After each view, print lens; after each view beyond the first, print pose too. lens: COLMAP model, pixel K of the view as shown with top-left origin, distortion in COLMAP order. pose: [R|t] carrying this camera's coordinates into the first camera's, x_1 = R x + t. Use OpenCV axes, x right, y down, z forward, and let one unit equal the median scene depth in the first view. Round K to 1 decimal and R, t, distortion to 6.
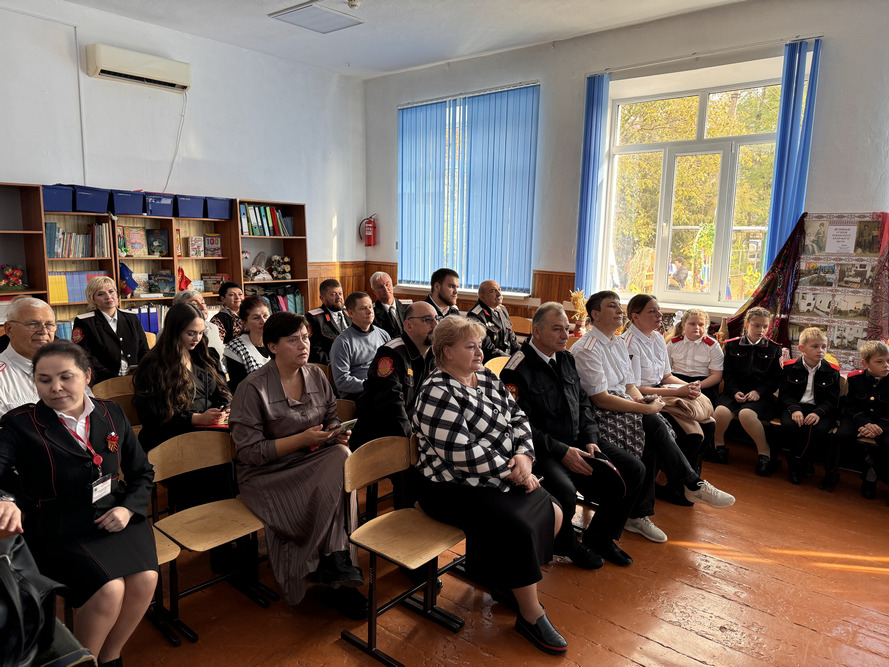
lens RADIAL K [[622.7, 0, 444.6], [0, 622.7, 334.0], [0, 0, 1]] dist [-0.008063, -0.001640]
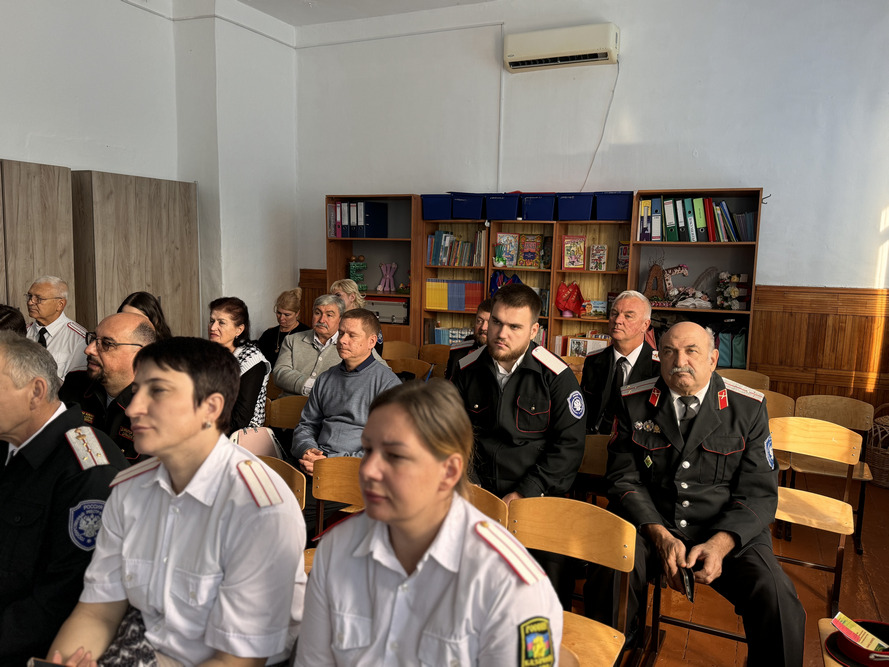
lens RADIAL K [[695.9, 0, 444.0], [0, 695.9, 337.8], [0, 0, 1]] dist [0.014581, -0.000286]
pose [[0.294706, 0.099253, -0.950419, 0.364481], [-0.153880, 0.986540, 0.055310, -0.057196], [0.943117, 0.129950, 0.306013, 0.541111]]
